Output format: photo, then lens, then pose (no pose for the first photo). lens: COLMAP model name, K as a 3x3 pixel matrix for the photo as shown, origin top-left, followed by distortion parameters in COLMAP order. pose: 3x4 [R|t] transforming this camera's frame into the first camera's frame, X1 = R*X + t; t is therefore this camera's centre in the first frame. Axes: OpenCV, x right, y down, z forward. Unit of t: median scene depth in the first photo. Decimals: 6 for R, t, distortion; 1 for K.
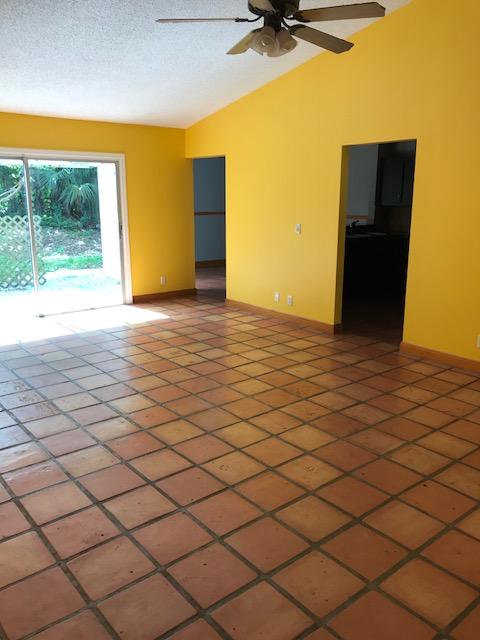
lens RADIAL K [[525.0, 0, 239.6], [0, 525.0, 322.8], [0, 0, 1]] dist [0.027375, 0.005957]
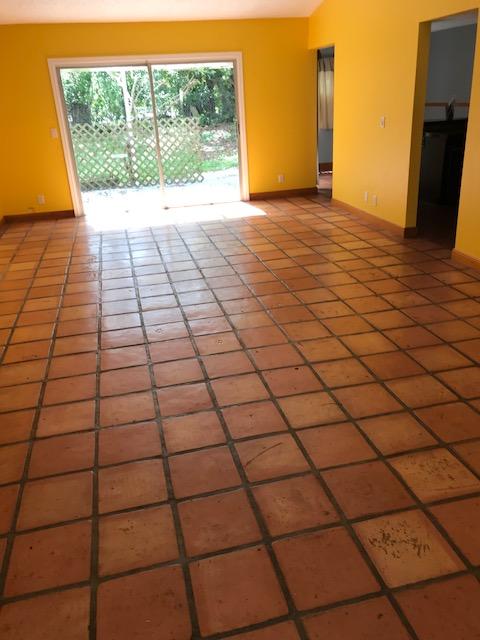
lens RADIAL K [[525.0, 0, 241.1], [0, 525.0, 317.3], [0, 0, 1]] dist [0.027375, 0.005957]
pose [[0.900039, 0.126577, -0.417022, 0.282859], [-0.055007, 0.982234, 0.179415, 0.006626], [0.432323, -0.138542, 0.891012, 0.000381]]
